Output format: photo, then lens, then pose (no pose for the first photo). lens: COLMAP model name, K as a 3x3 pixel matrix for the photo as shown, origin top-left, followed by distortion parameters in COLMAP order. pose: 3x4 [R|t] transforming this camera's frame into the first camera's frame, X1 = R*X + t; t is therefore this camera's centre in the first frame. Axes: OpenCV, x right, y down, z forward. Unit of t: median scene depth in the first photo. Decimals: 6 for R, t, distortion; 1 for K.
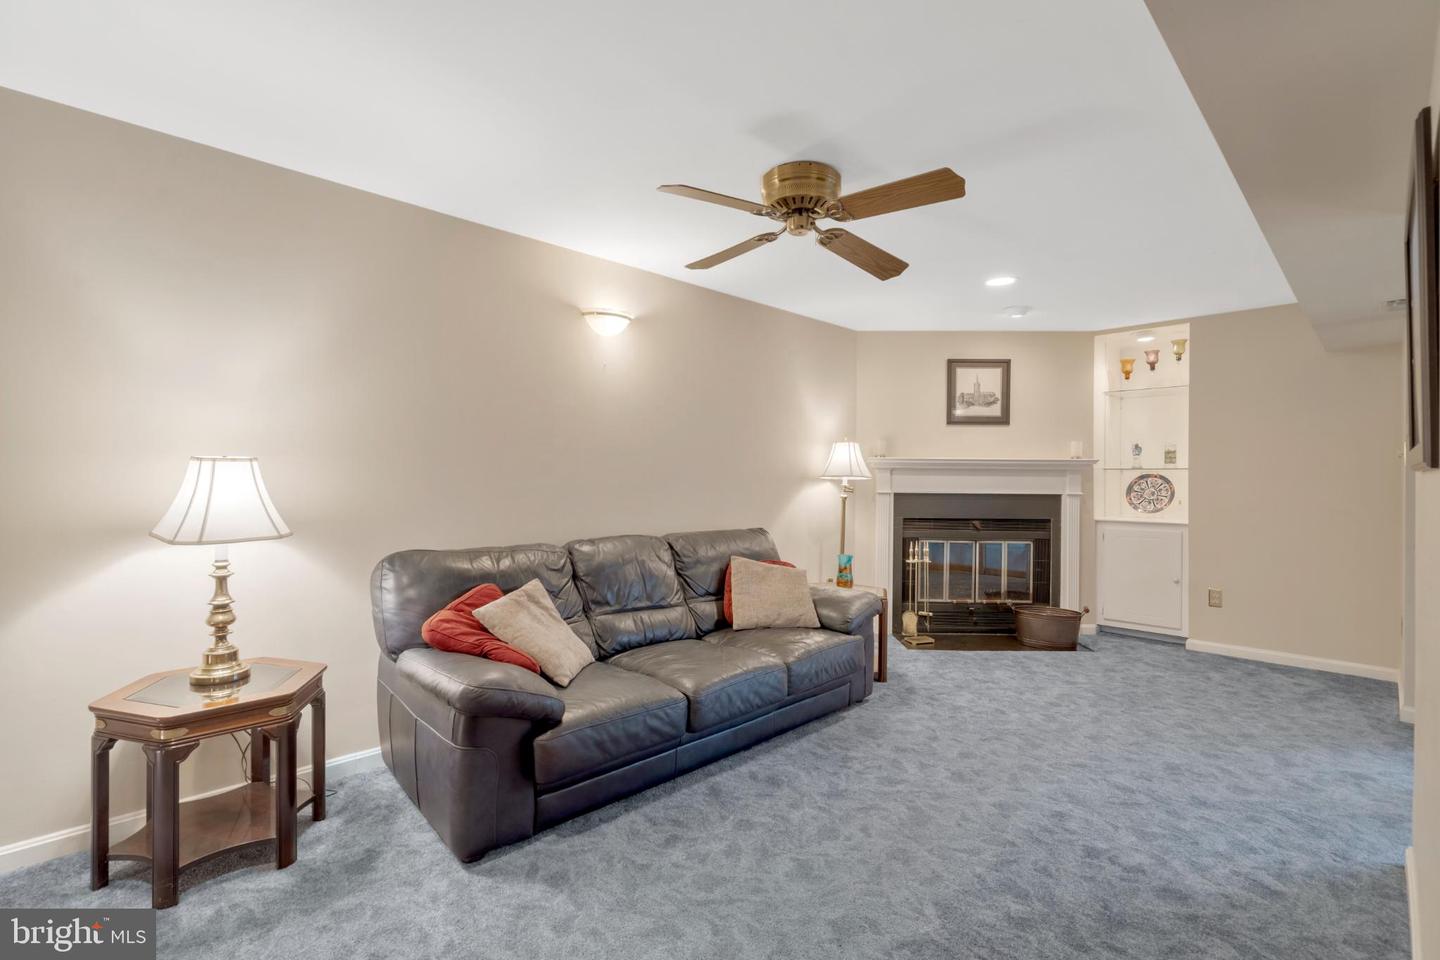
lens RADIAL K [[659.8, 0, 708.5], [0, 659.8, 486.2], [0, 0, 1]] dist [-0.002071, -0.000032]
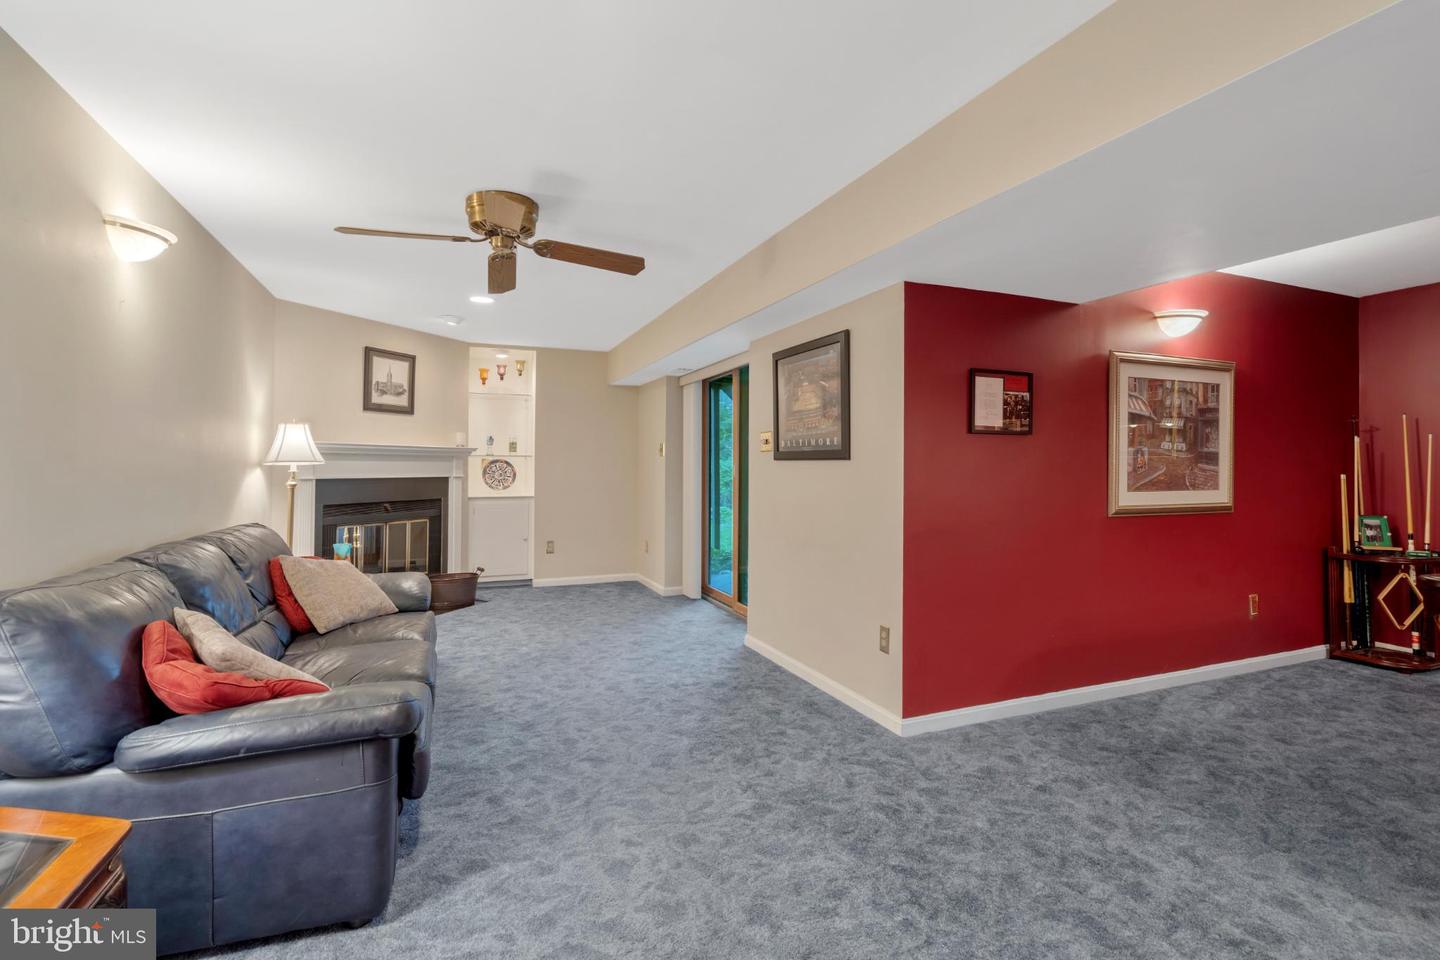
lens RADIAL K [[674.0, 0, 726.7], [0, 674.0, 472.3], [0, 0, 1]] dist [-0.004935, -0.000174]
pose [[0.358273, -0.014672, 0.933502, -0.475818], [0.012511, 0.999862, 0.010913, -0.003049], [-0.933533, 0.007769, 0.358407, 0.125990]]
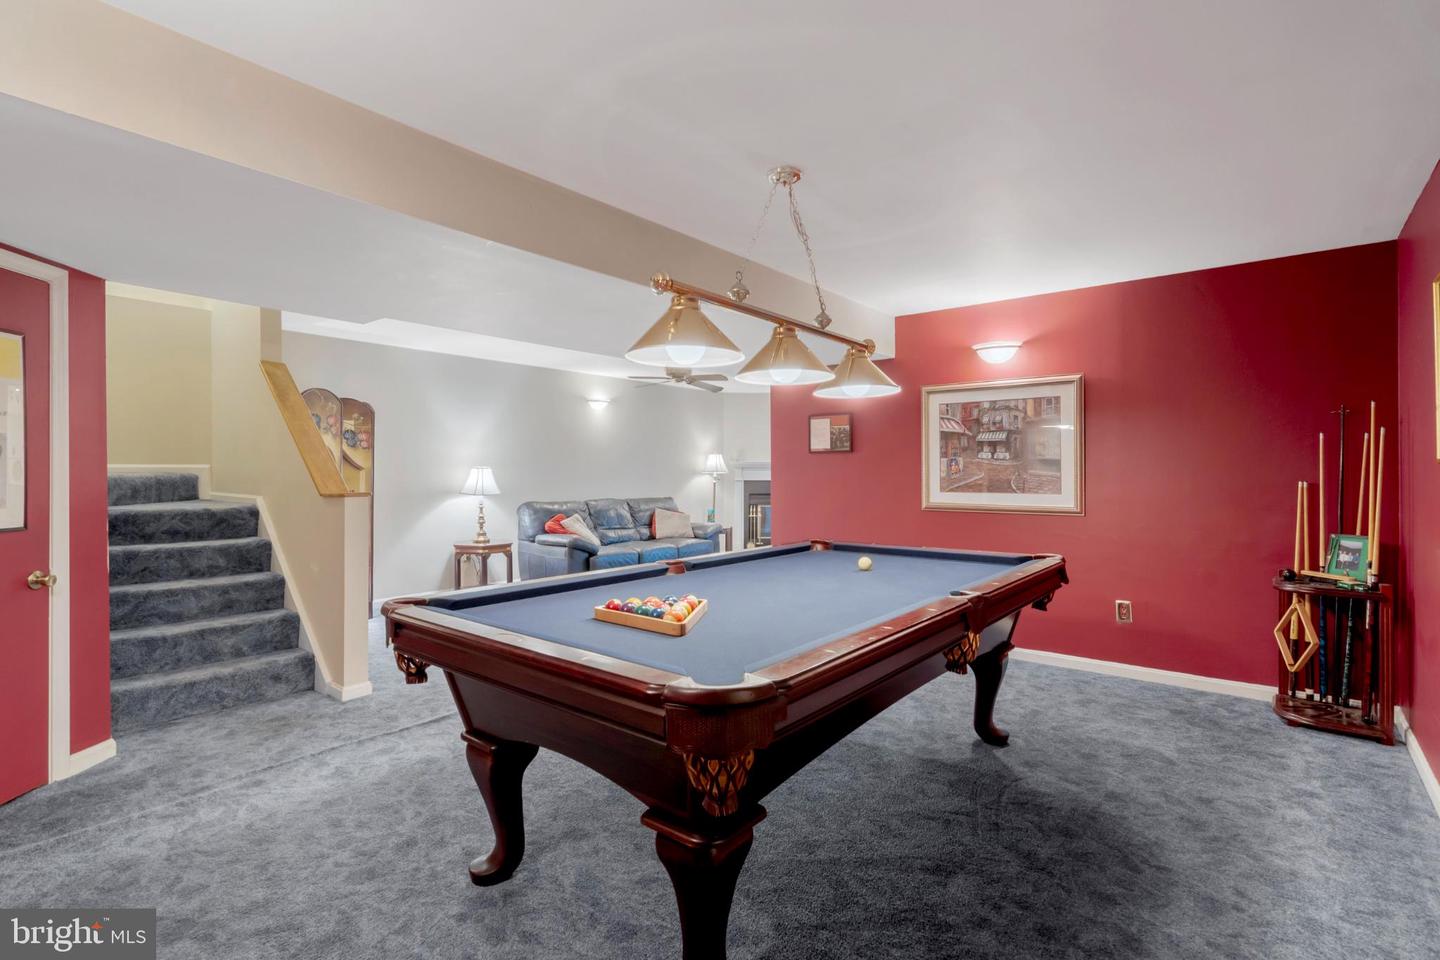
lens RADIAL K [[674.0, 0, 726.7], [0, 674.0, 472.3], [0, 0, 1]] dist [-0.004935, -0.000174]
pose [[0.991445, -0.007672, 0.130297, -0.018251], [0.009523, 0.999862, -0.013589, 0.015311], [-0.130175, 0.014713, 0.991382, -1.040014]]
